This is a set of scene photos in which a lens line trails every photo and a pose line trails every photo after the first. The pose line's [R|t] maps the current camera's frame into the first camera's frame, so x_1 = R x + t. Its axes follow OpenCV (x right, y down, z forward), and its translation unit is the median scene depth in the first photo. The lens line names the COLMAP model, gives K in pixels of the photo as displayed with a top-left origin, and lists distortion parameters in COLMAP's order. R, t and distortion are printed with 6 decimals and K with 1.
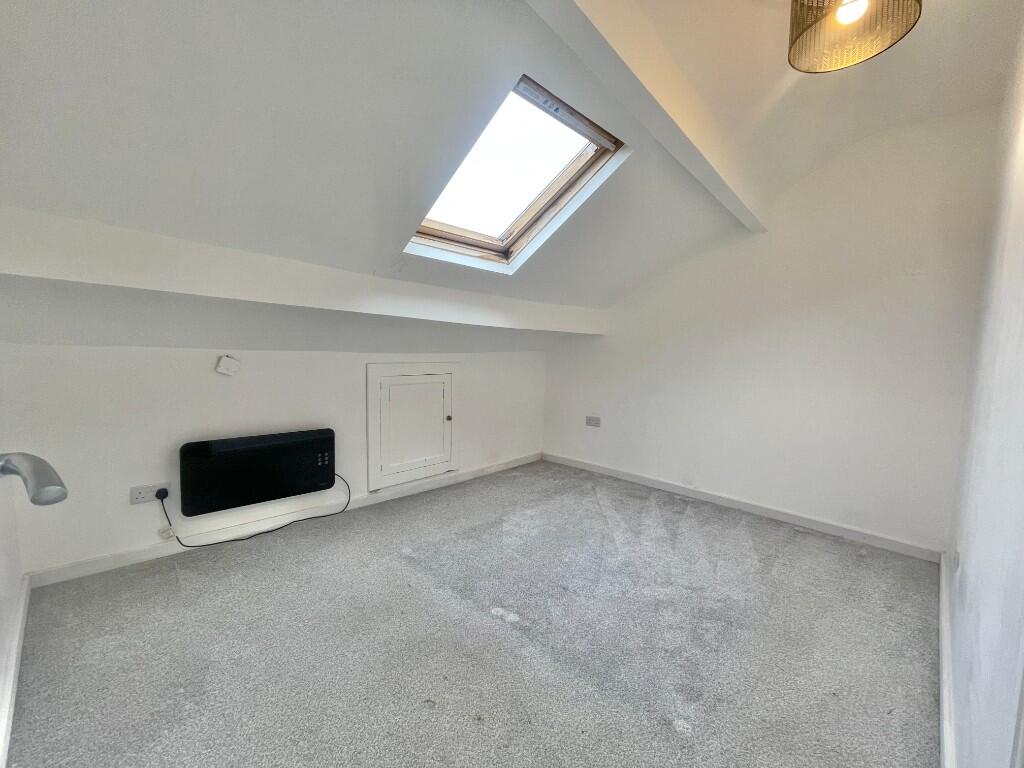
lens RADIAL K [[412.3, 0, 514.1], [0, 412.3, 384.4], [0, 0, 1]] dist [0.001280, 0.000323]
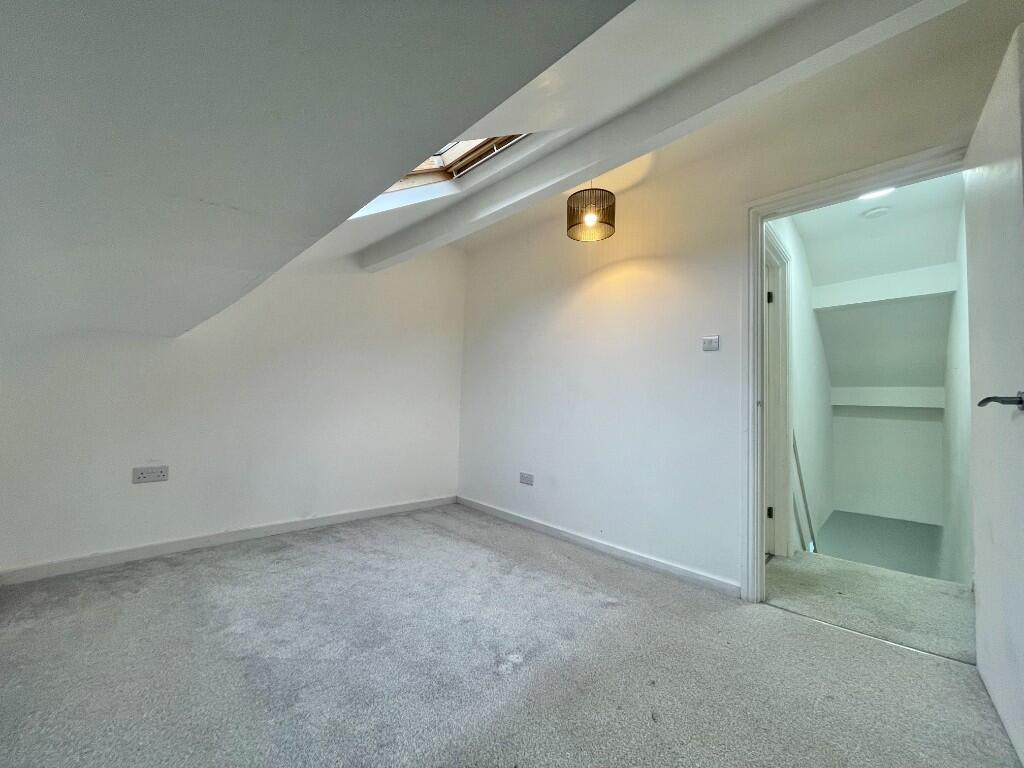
lens RADIAL K [[412.3, 0, 514.2], [0, 412.3, 385.8], [0, 0, 1]] dist [0.001280, 0.000323]
pose [[0.012578, 0.012198, 0.999846, -0.533900], [0.047414, 0.998794, -0.012782, -0.012108], [-0.998796, 0.047568, 0.011985, 0.561298]]
